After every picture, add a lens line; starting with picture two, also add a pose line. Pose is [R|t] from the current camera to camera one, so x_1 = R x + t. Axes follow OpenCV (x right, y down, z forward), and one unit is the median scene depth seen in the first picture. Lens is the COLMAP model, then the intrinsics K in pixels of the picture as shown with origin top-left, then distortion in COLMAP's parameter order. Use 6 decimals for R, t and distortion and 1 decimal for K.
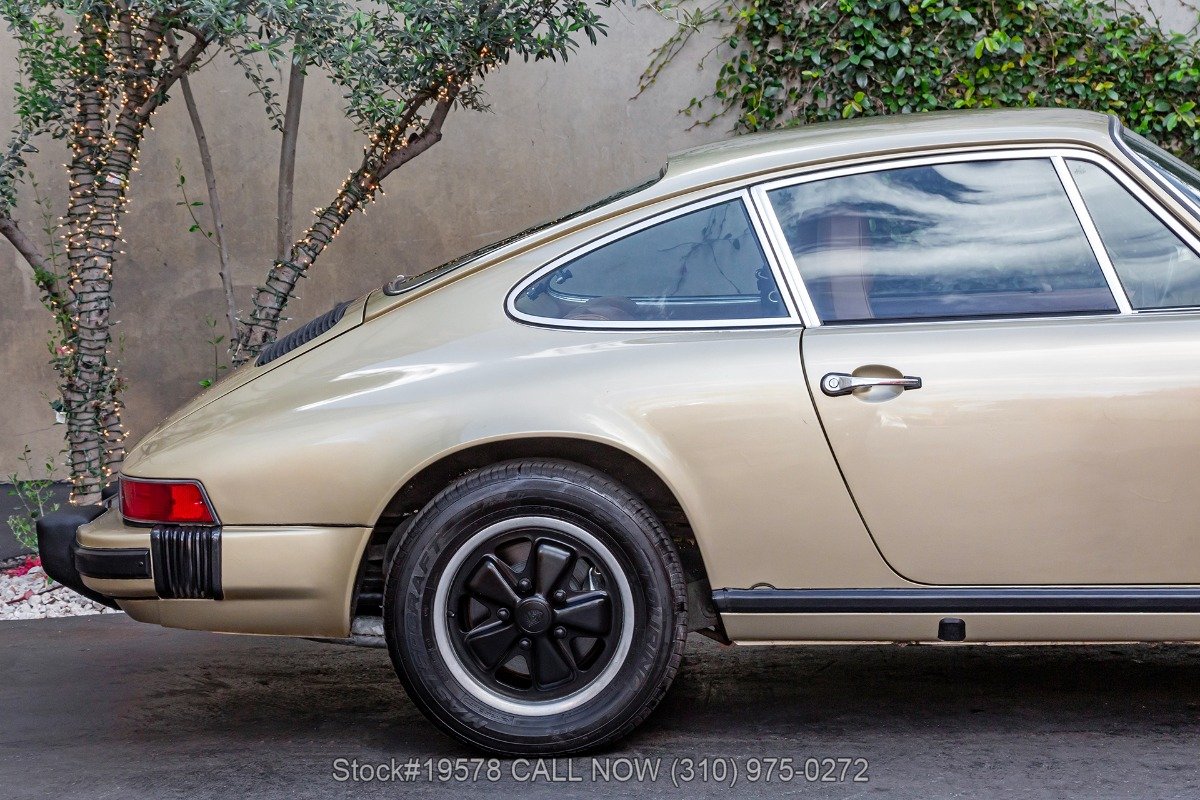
lens RADIAL K [[2630.0, 0, 605.8], [0, 2630.0, 417.4], [0, 0, 1]] dist [0.330069, 0.262023]
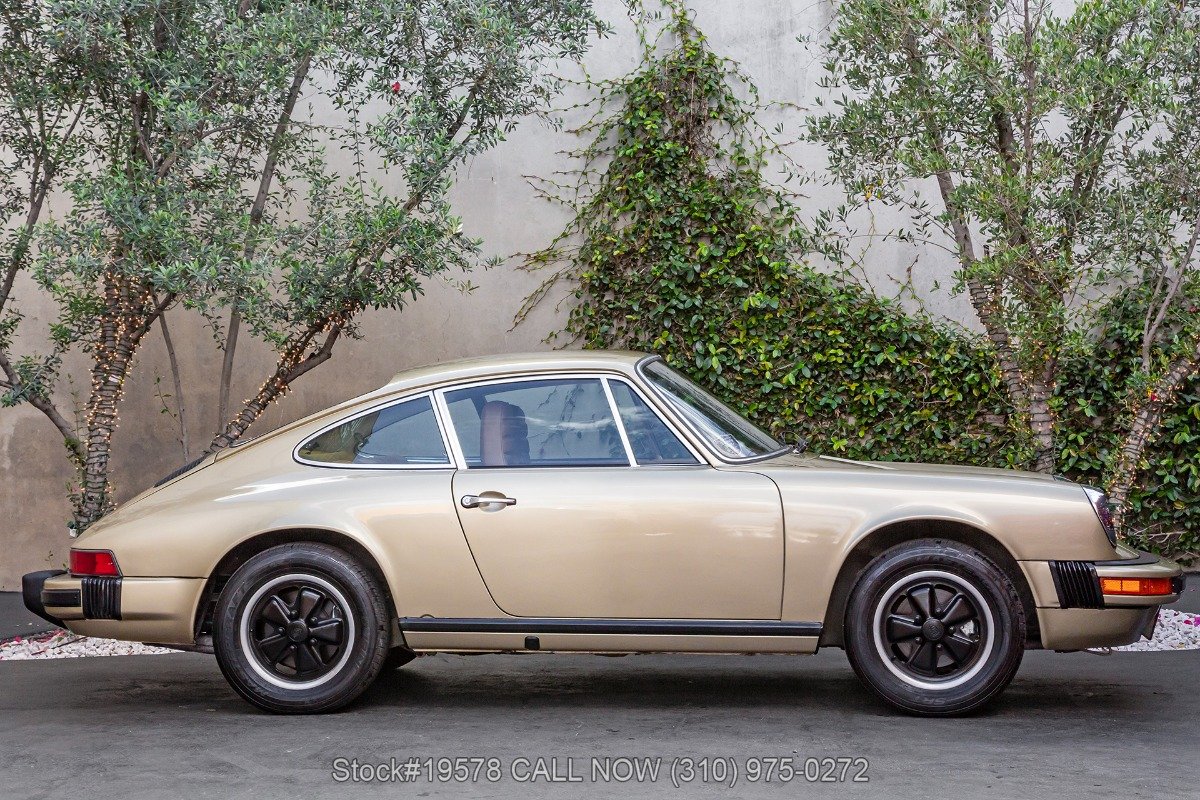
lens RADIAL K [[2340.4, 0, 600.0], [0, 2340.4, 400.0], [0, 0, 1]] dist [0.311230, -0.186916]
pose [[0.999241, 0.024371, -0.030401, 0.129836], [-0.026875, 0.996028, -0.084883, 0.029922], [0.028211, 0.085636, 0.995927, -0.337402]]
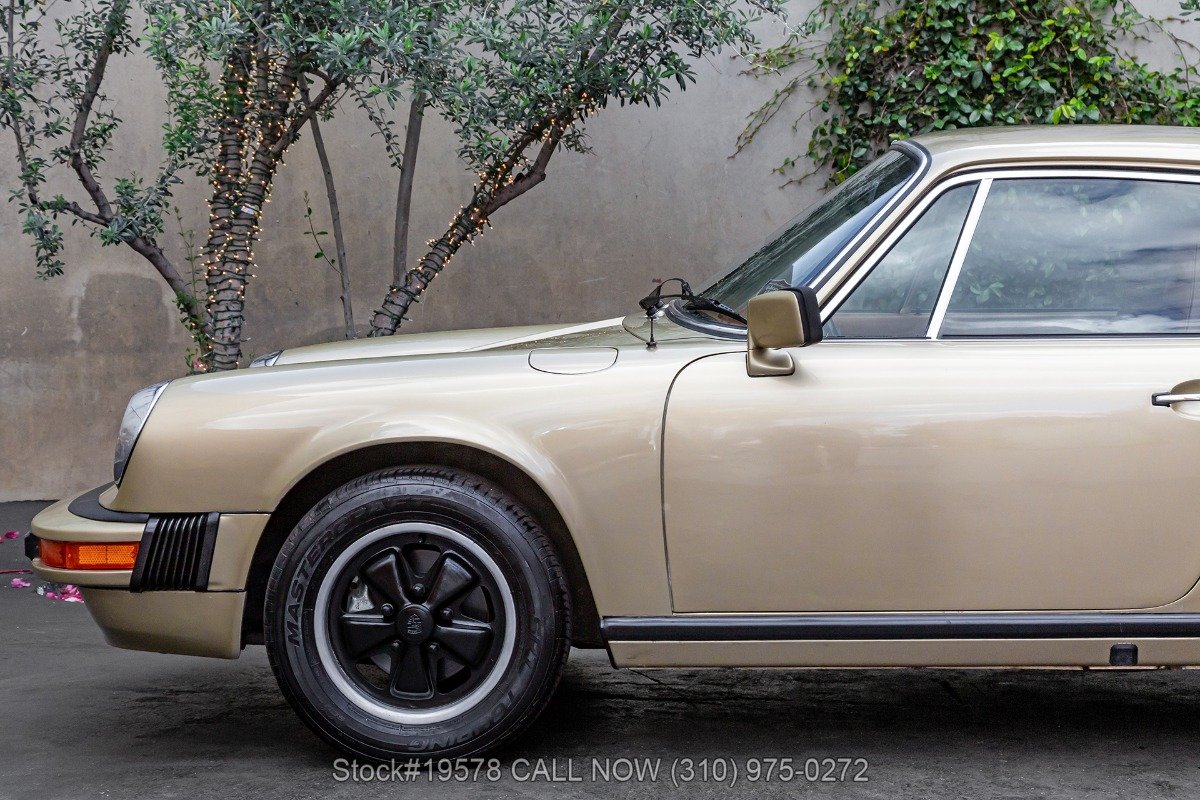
lens RADIAL K [[2533.5, 0, 607.8], [0, 2533.5, 424.3], [0, 0, 1]] dist [0.313701, 0.132406]
pose [[0.998709, 0.021362, -0.046097, 0.013595], [-0.022685, 0.999340, -0.028383, 0.024148], [0.045460, 0.029392, 0.998534, -0.042967]]
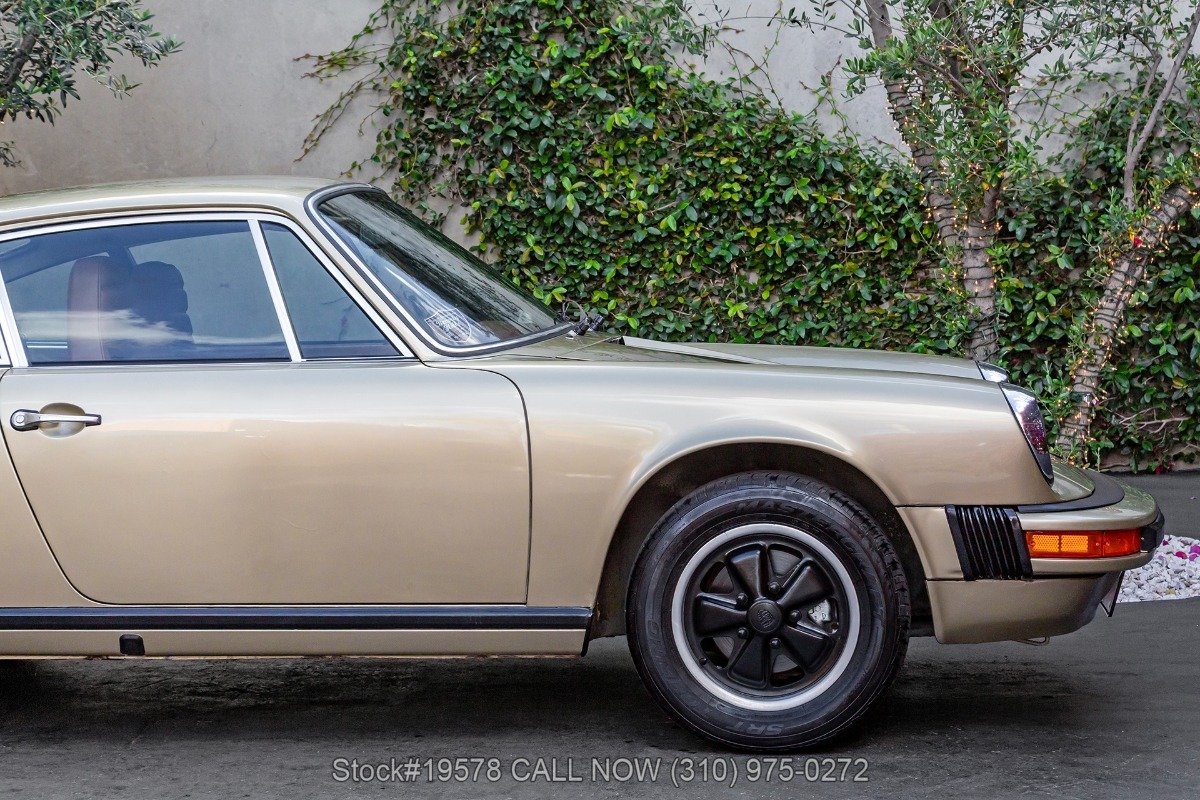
lens RADIAL K [[2533.5, 0, 607.8], [0, 2533.5, 424.3], [0, 0, 1]] dist [0.313701, 0.132406]
pose [[0.999693, 0.017889, -0.017160, 0.204587], [-0.018181, 0.999690, -0.016993, 0.001759], [0.016851, 0.017299, 0.999708, -0.037746]]
